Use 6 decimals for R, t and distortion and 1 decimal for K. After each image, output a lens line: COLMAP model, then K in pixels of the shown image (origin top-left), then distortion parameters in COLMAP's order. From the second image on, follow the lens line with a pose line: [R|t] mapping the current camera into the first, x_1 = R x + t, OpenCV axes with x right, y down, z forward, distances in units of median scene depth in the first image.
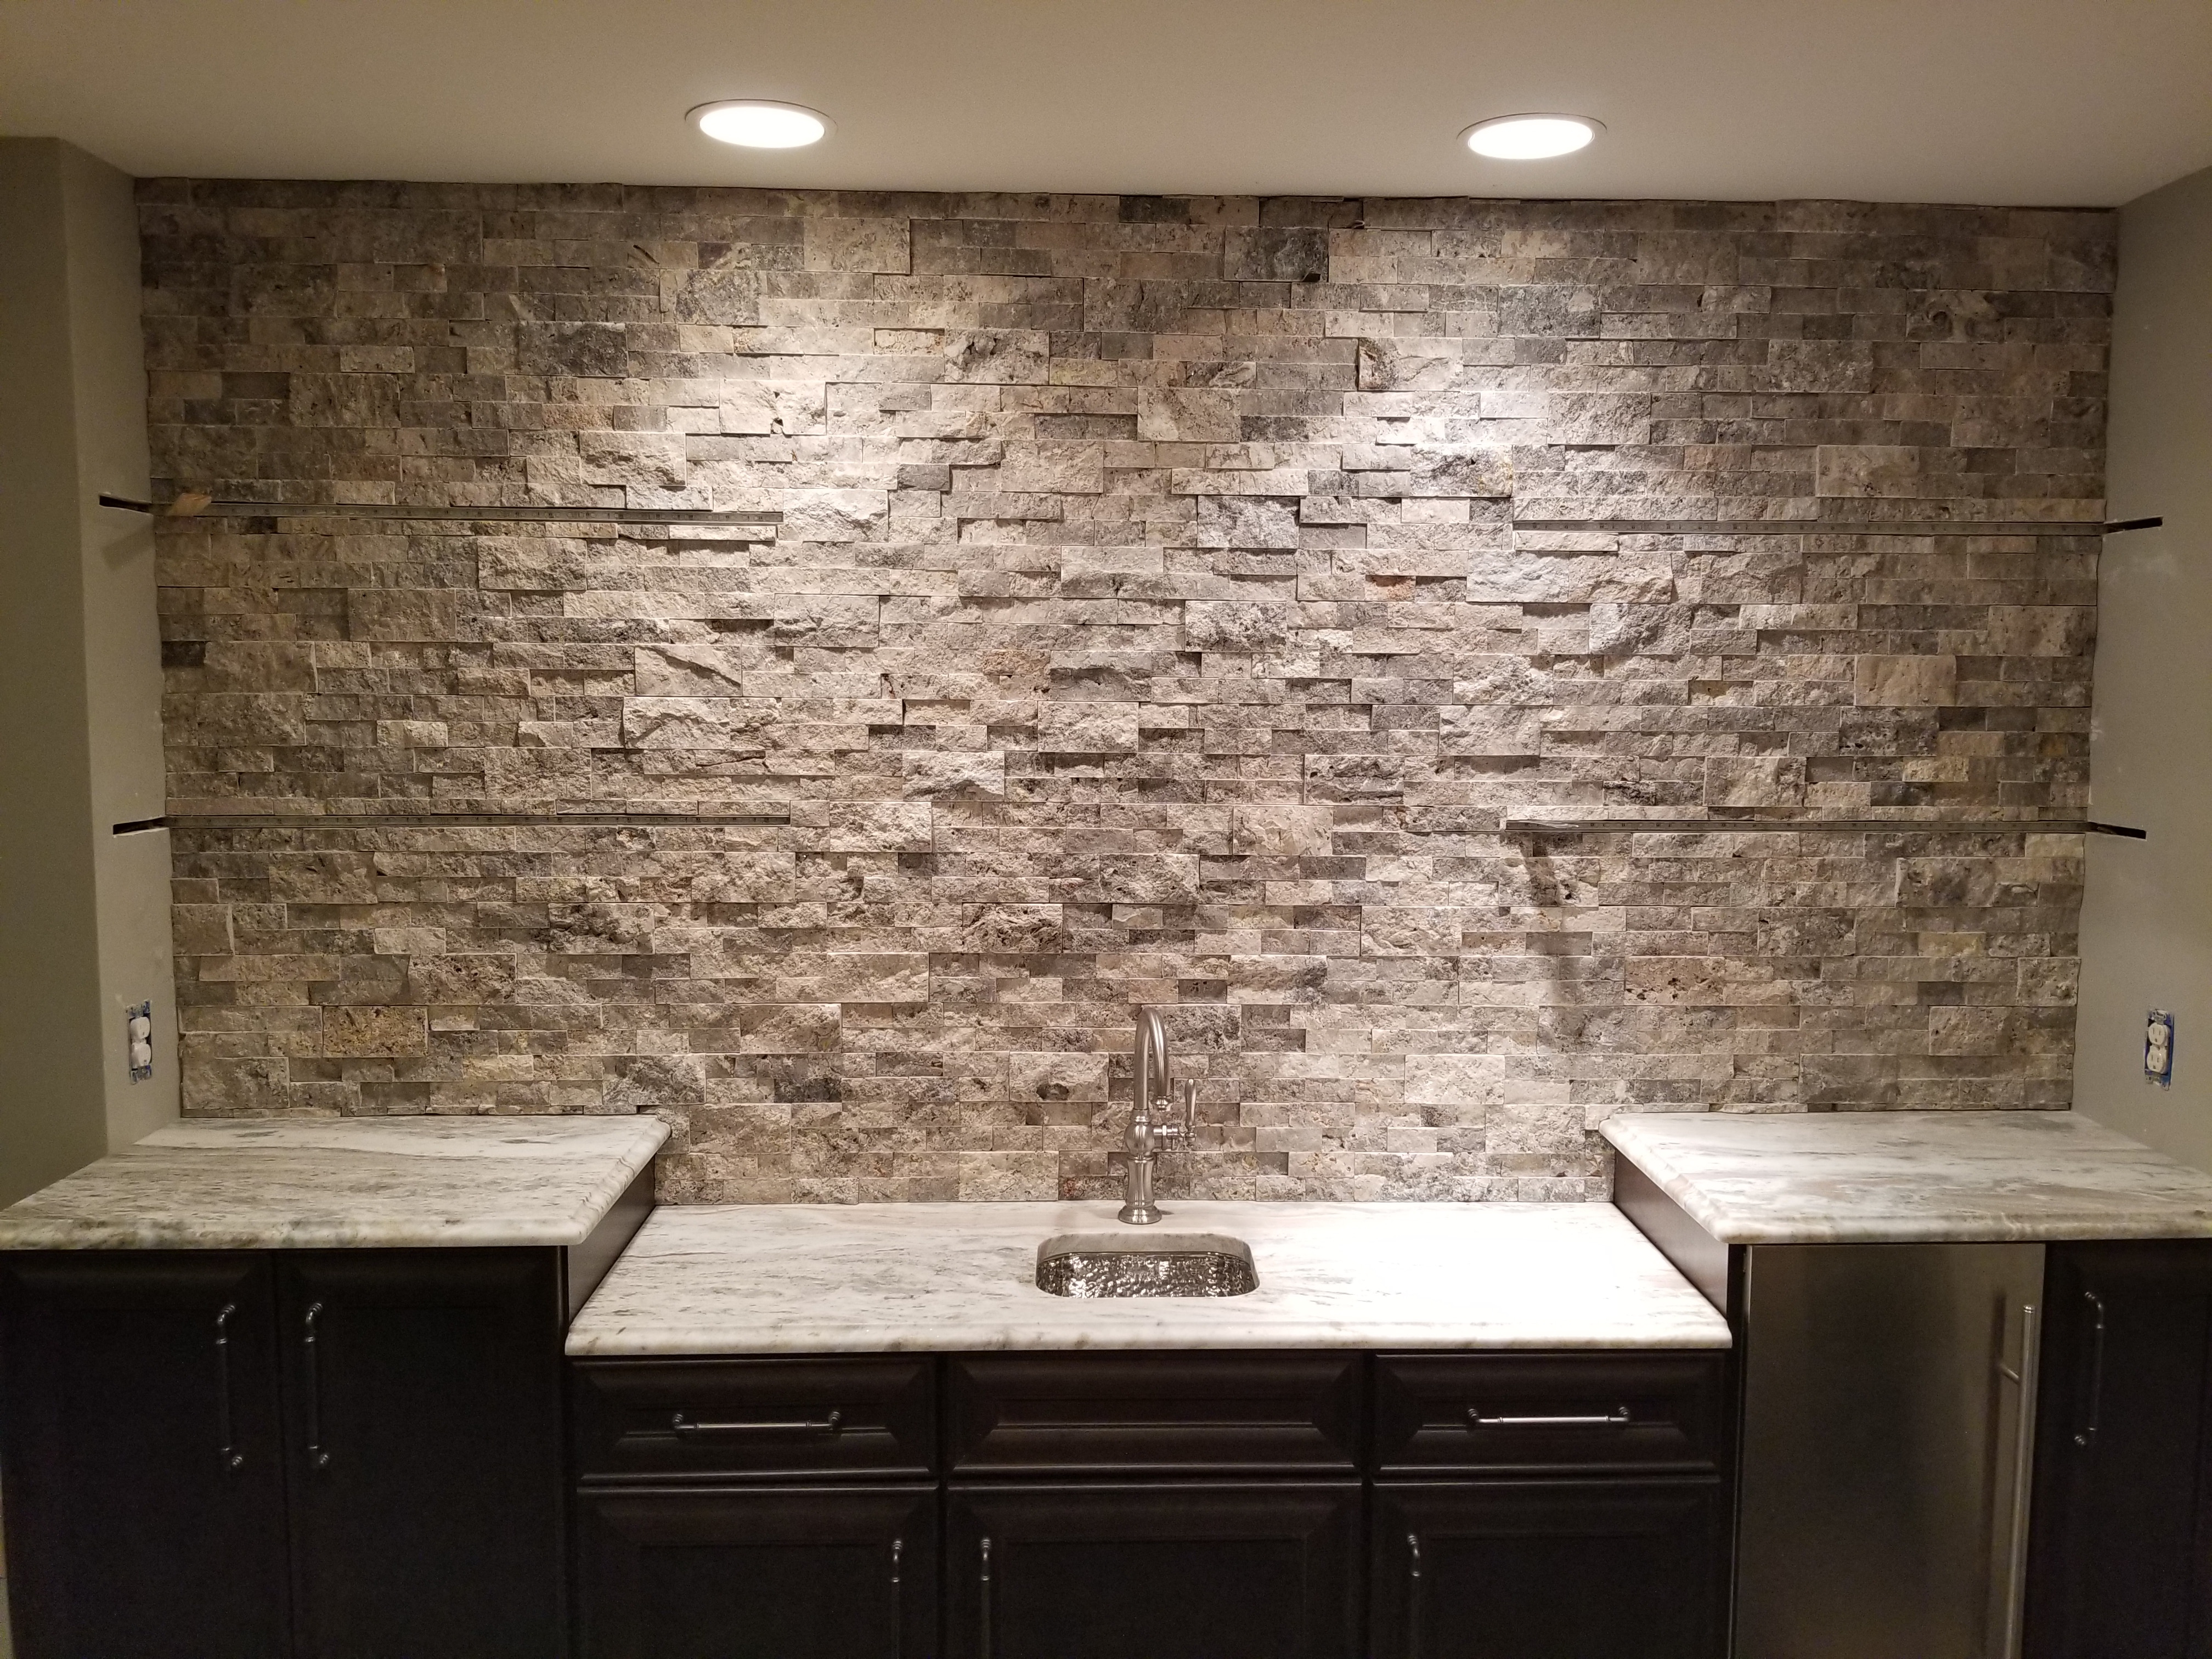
lens RADIAL K [[1727.0, 0, 1147.7], [0, 1727.0, 829.7], [0, 0, 1]] dist [0.081779, -0.141297]
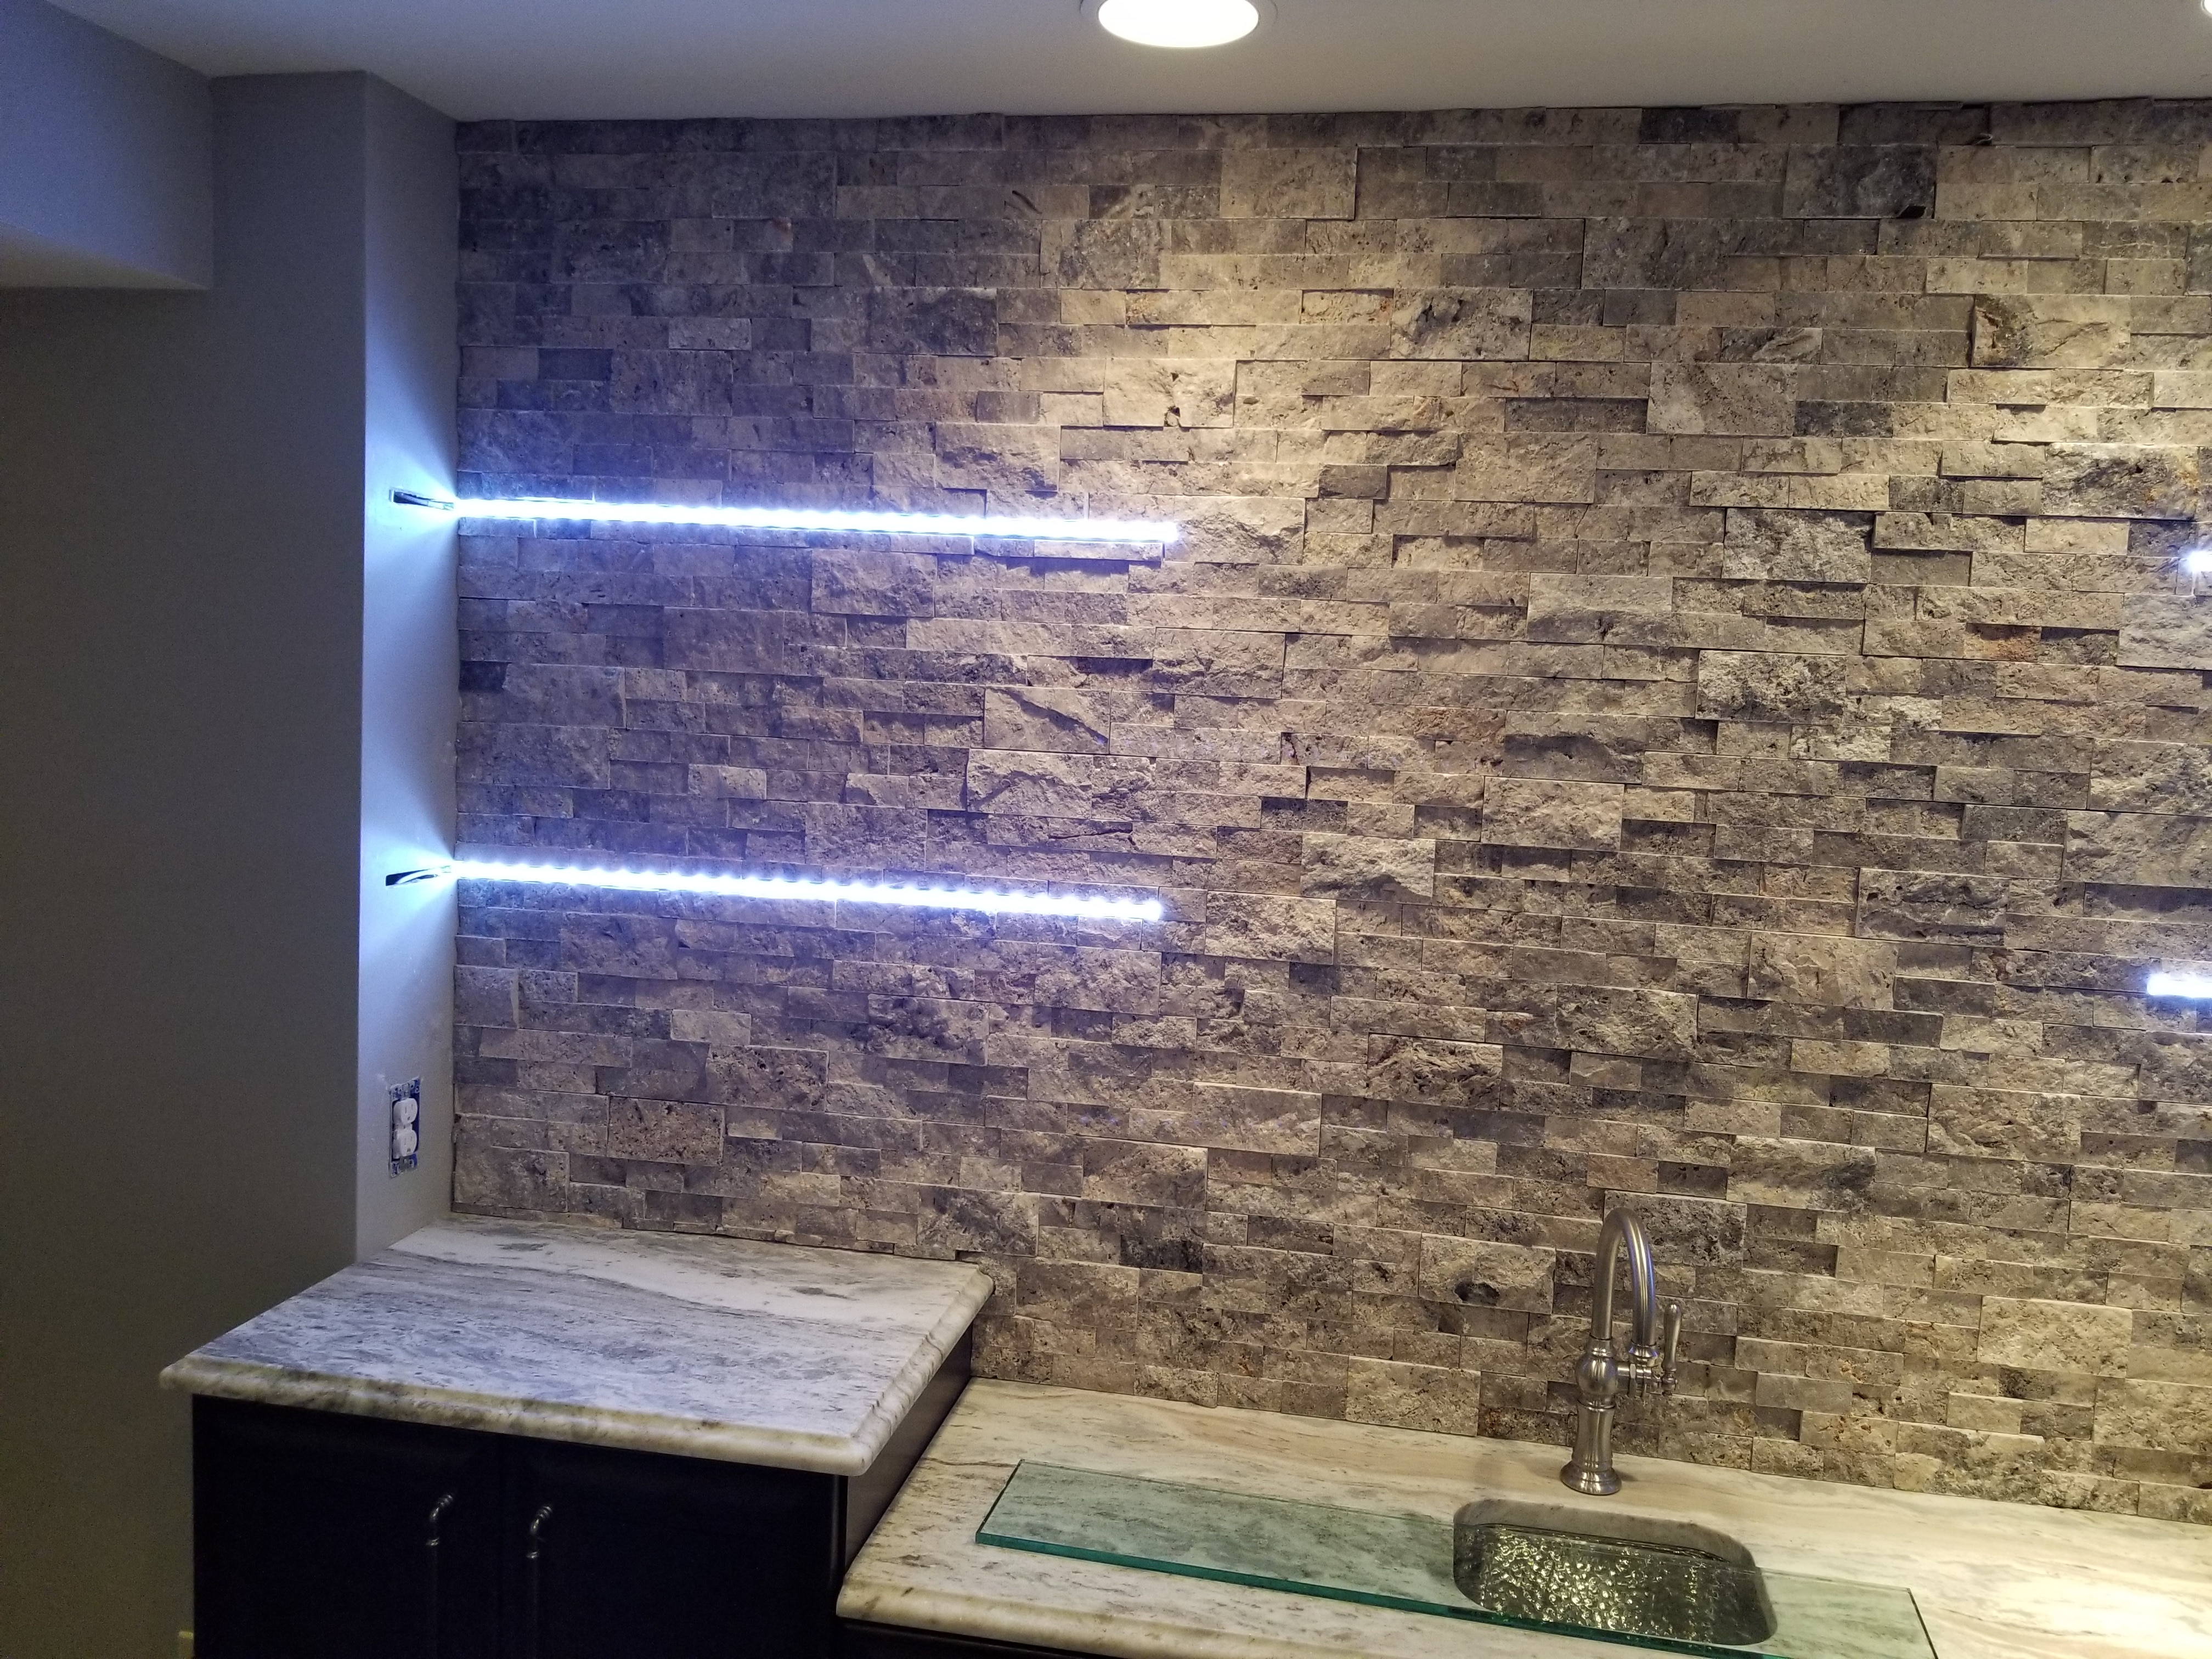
lens RADIAL K [[1727.0, 0, 1137.7], [0, 1727.0, 823.2], [0, 0, 1]] dist [0.081779, -0.141297]
pose [[0.975753, 0.054306, -0.212031, -0.050526], [-0.057508, 0.998305, -0.008957, -0.038659], [0.211185, 0.020933, 0.977222, 0.225832]]
